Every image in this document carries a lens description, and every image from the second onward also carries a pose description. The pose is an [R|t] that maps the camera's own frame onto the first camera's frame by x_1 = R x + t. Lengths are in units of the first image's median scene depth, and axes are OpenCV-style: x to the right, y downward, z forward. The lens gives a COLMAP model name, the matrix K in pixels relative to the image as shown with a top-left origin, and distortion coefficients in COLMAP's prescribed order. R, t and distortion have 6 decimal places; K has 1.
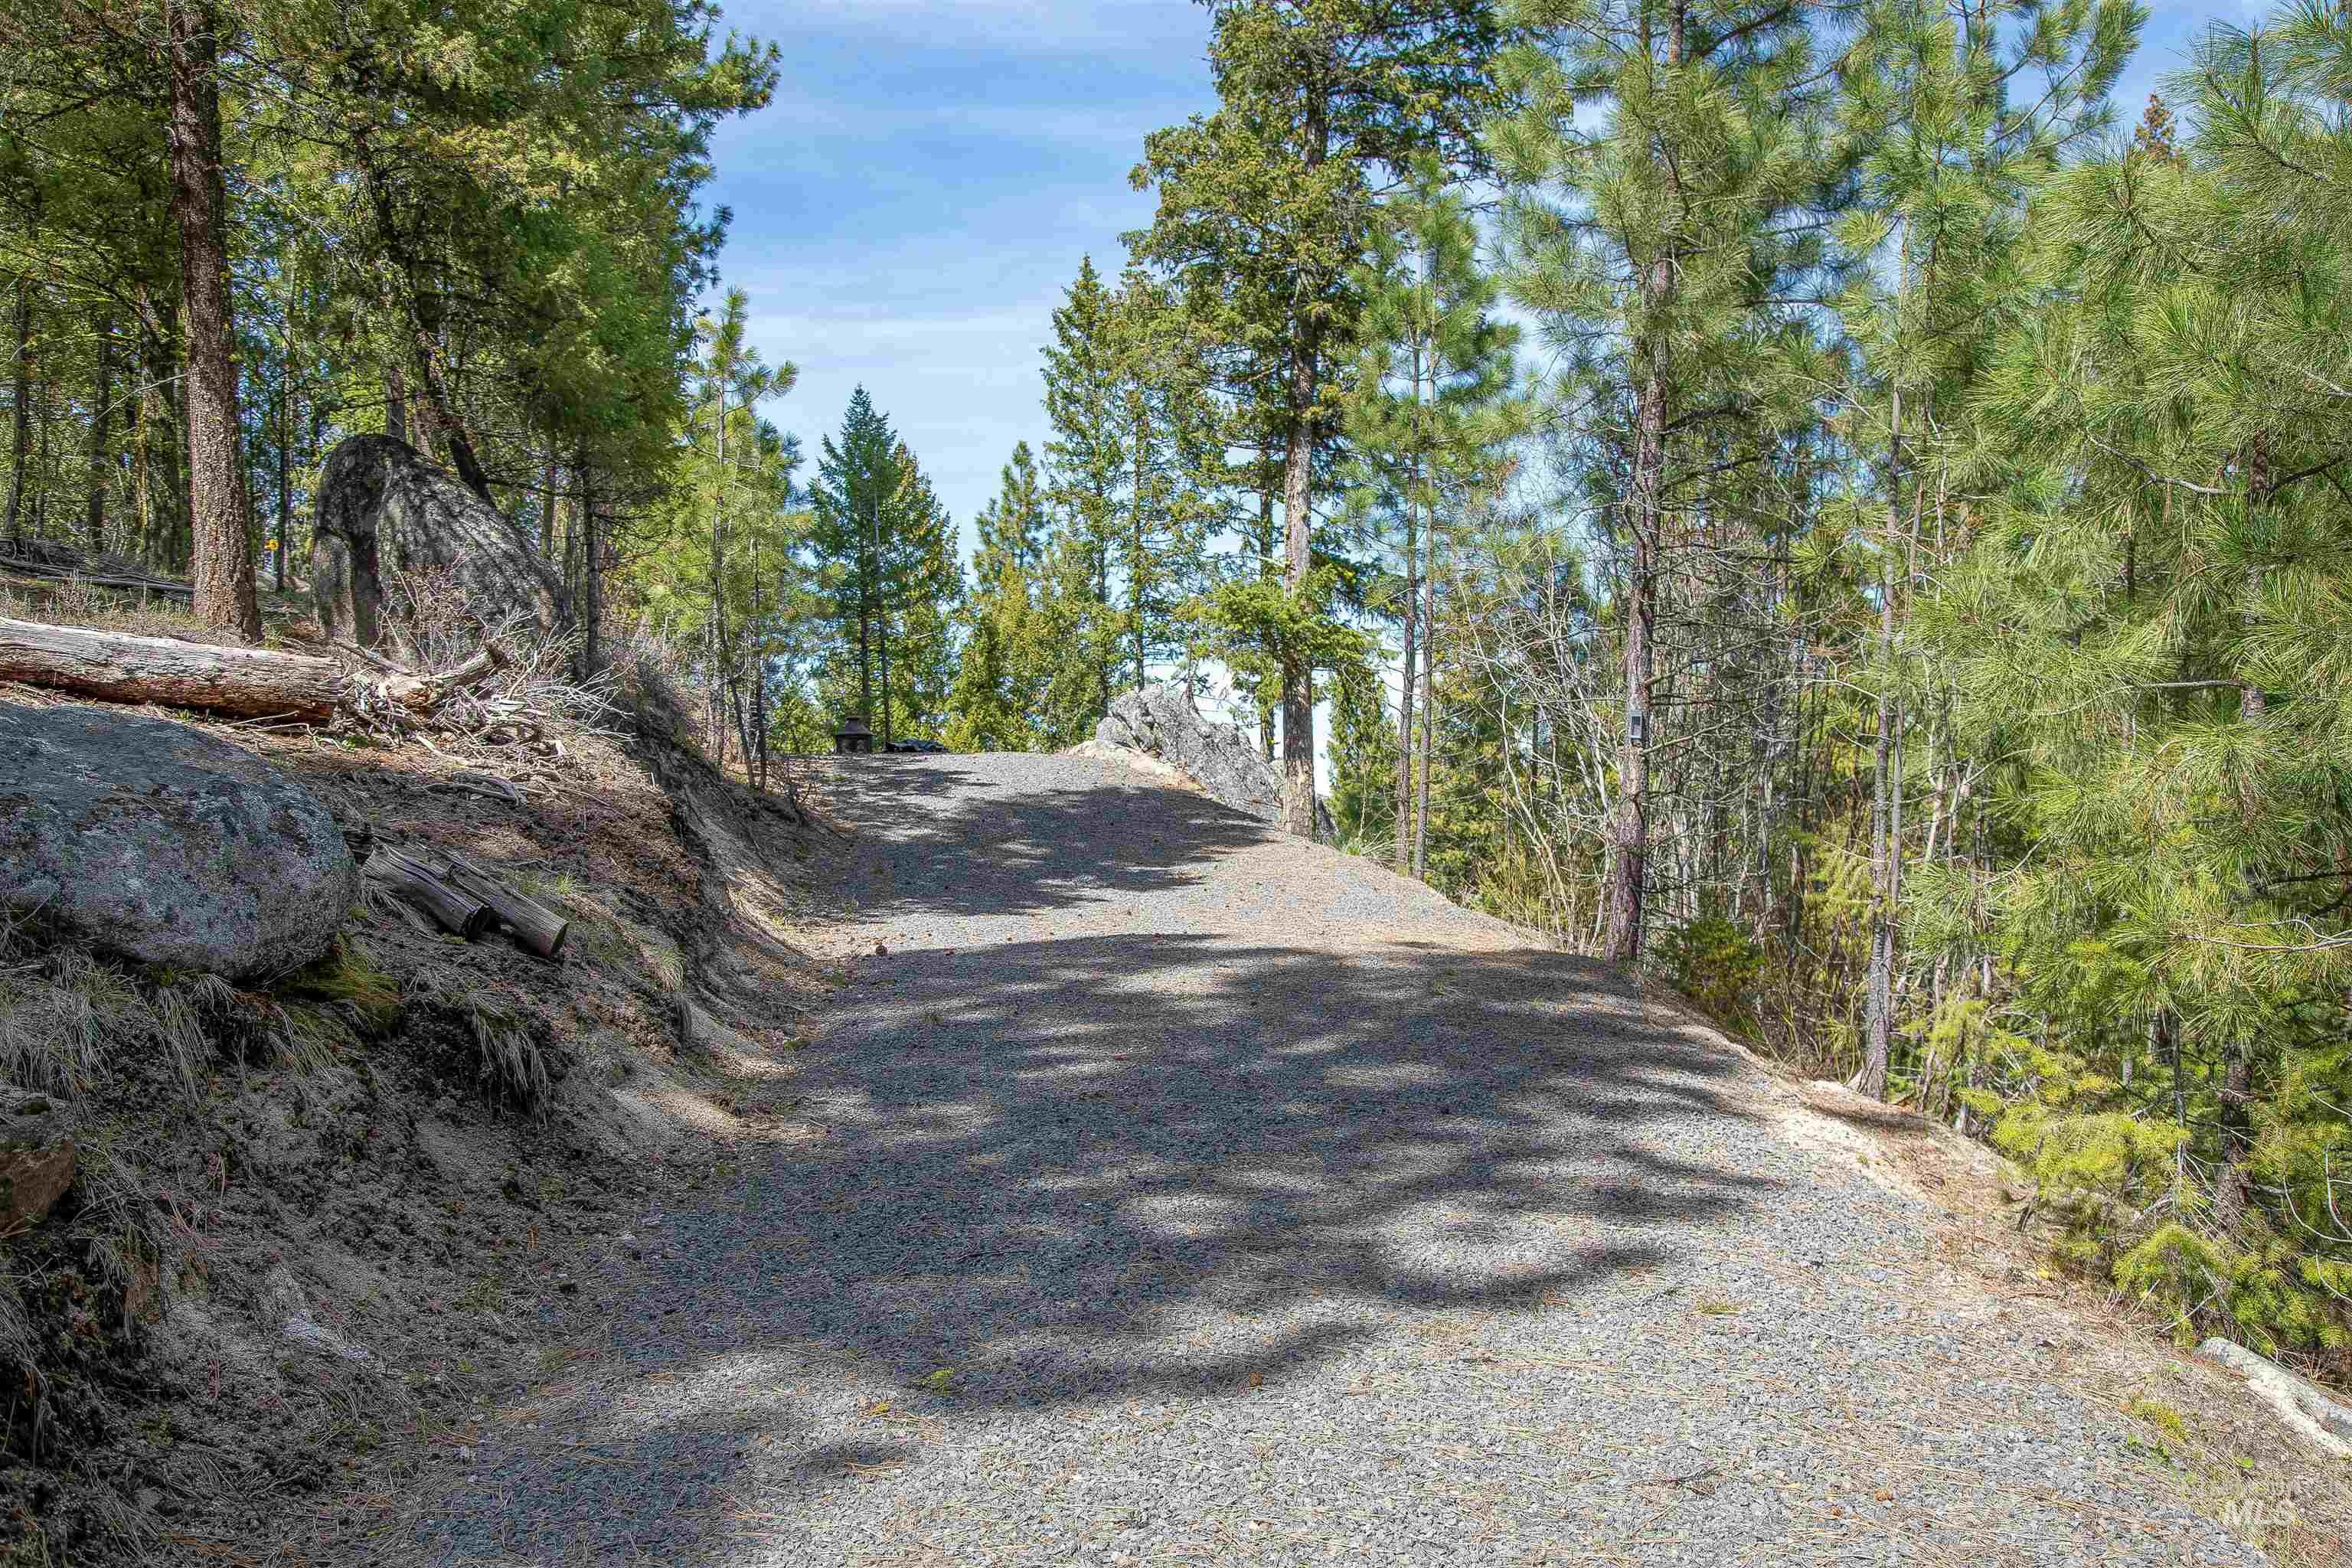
lens RADIAL K [[2423.6, 0, 1269.3], [0, 2423.6, 810.2], [0, 0, 1]] dist [0.013247, 0.000000]
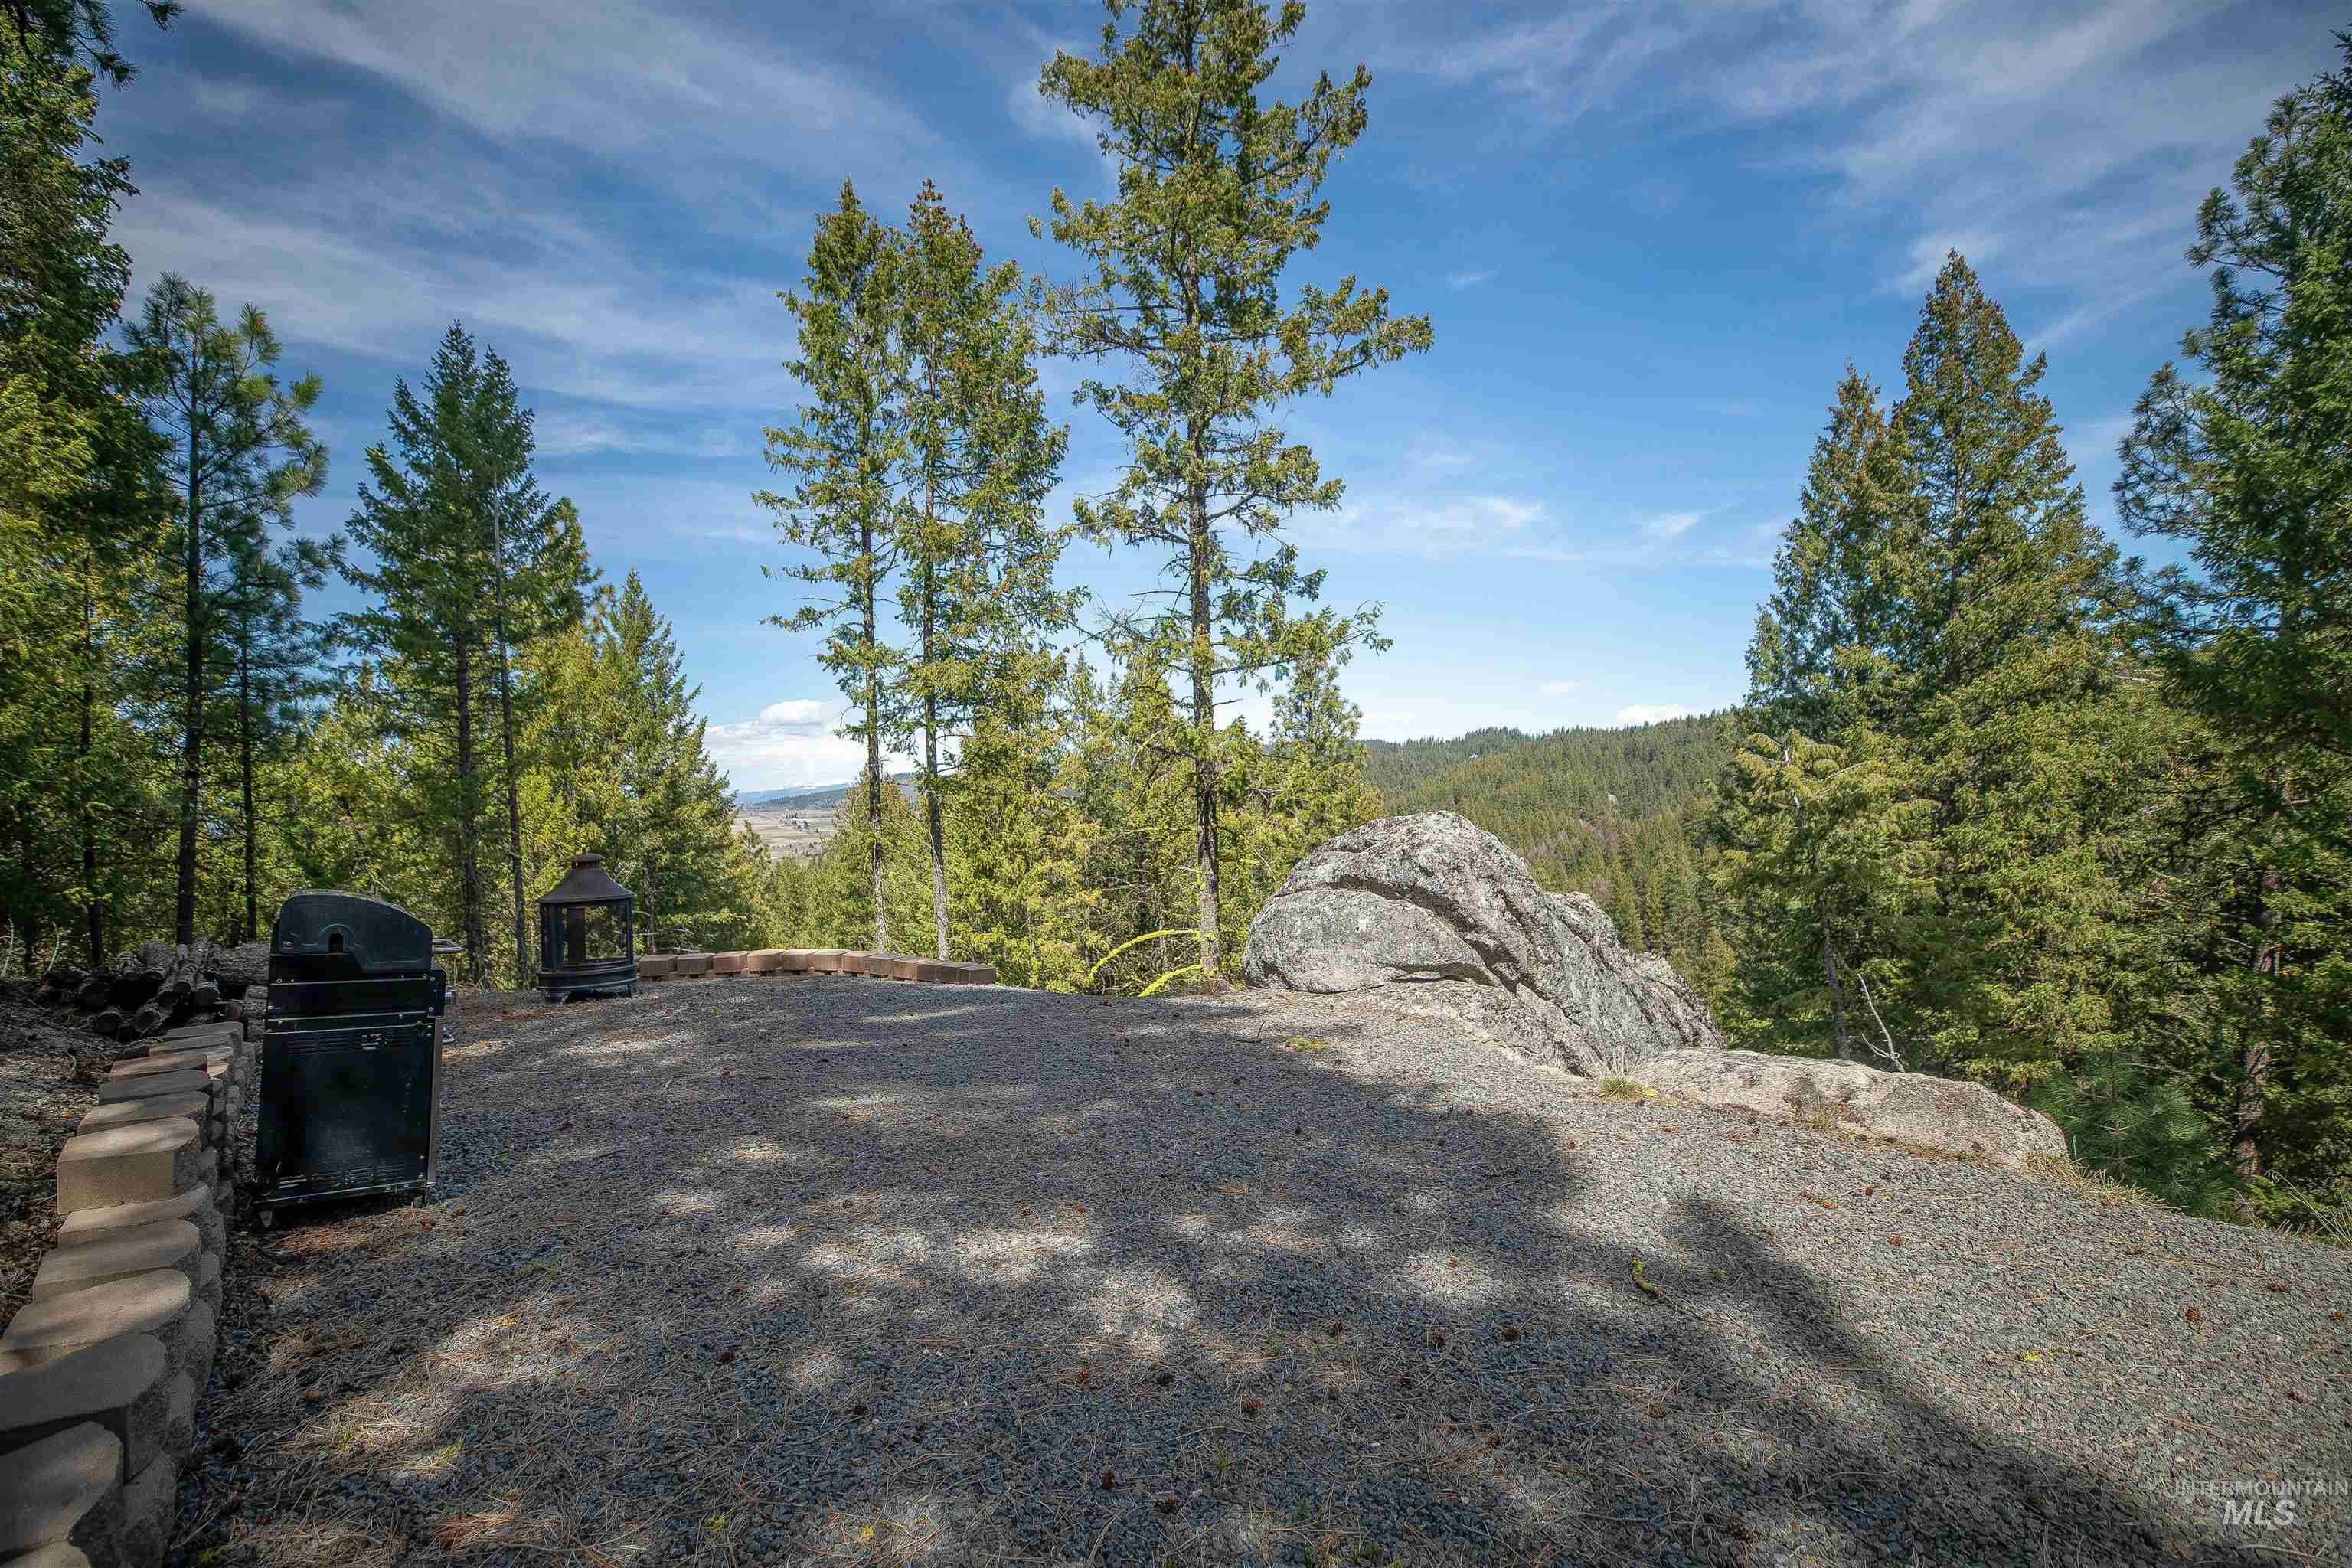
lens RADIAL K [[1085.0, 0, 1185.3], [0, 1085.0, 783.0], [0, 0, 1]] dist [-0.026685, 0.005724]
pose [[0.866510, 0.008324, 0.499090, -0.156642], [-0.011319, 0.999932, 0.002975, -0.049867], [-0.499031, -0.008227, 0.866545, 0.701019]]
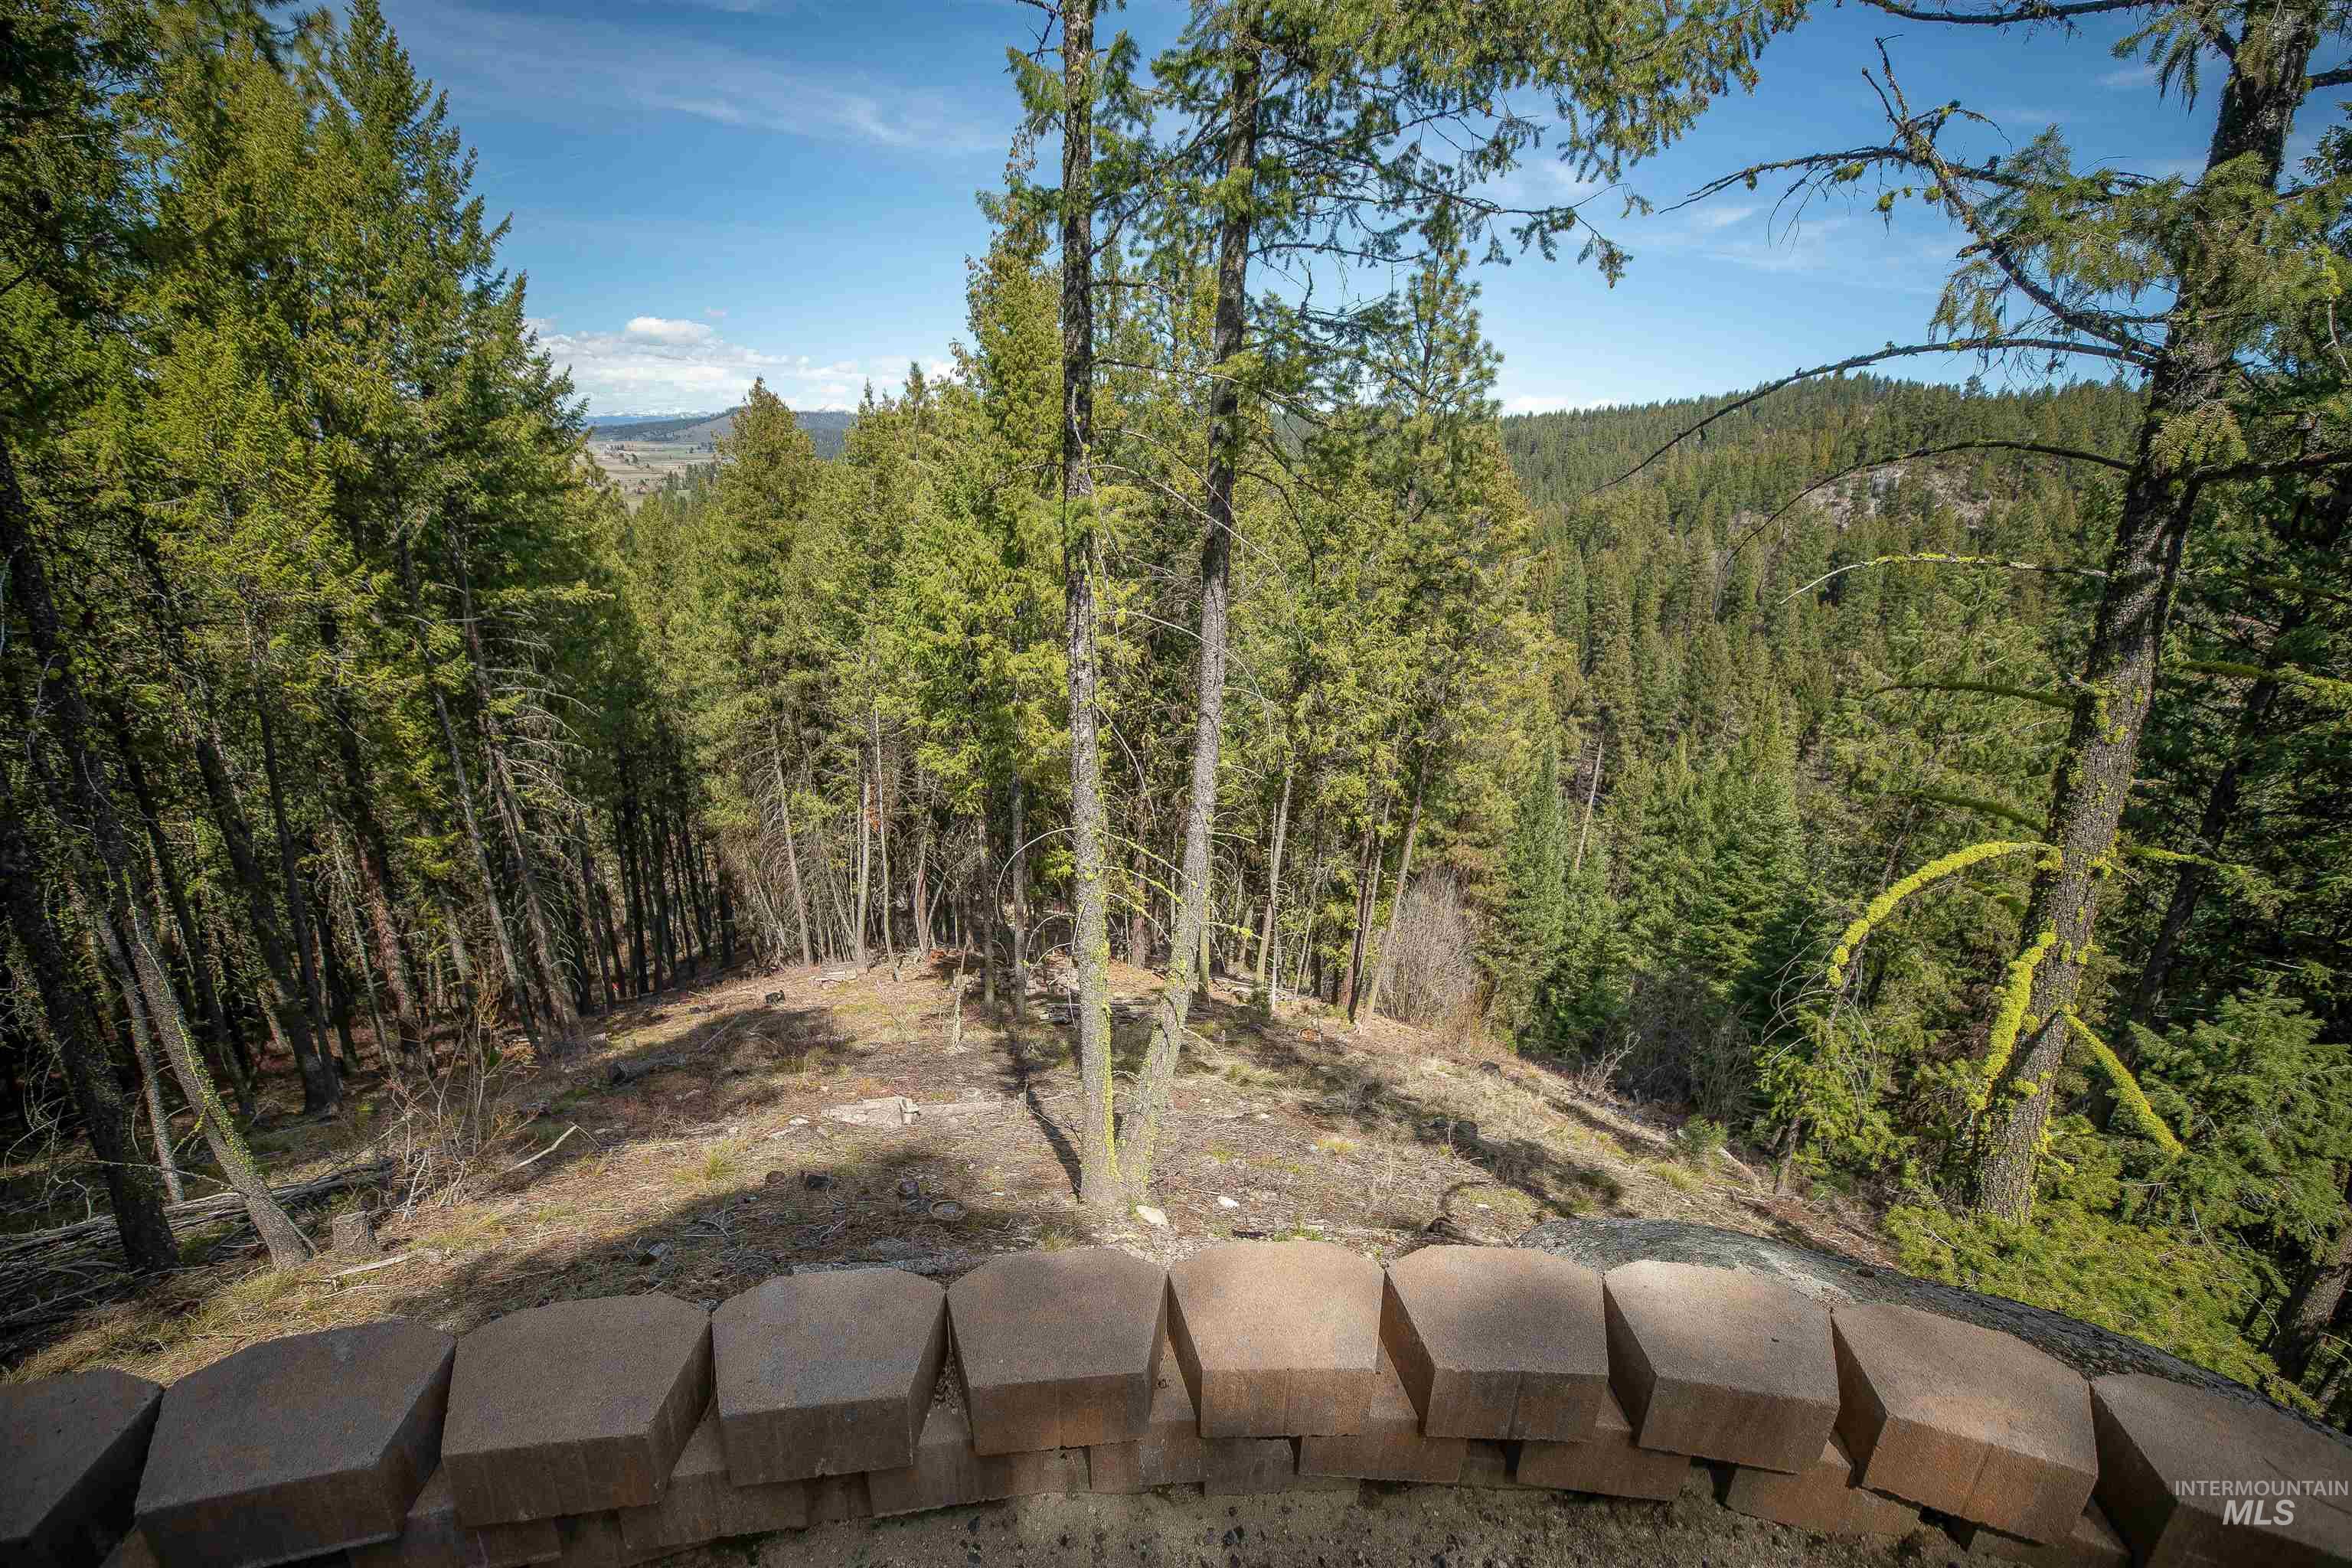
lens RADIAL K [[1085.0, 0, 1192.4], [0, 1085.0, 789.4], [0, 0, 1]] dist [-0.026685, 0.005724]
pose [[0.797861, -0.115081, 0.591755, -0.142542], [-0.085088, 0.950285, 0.299530, -0.041360], [-0.596806, -0.289334, 0.748404, 0.900355]]
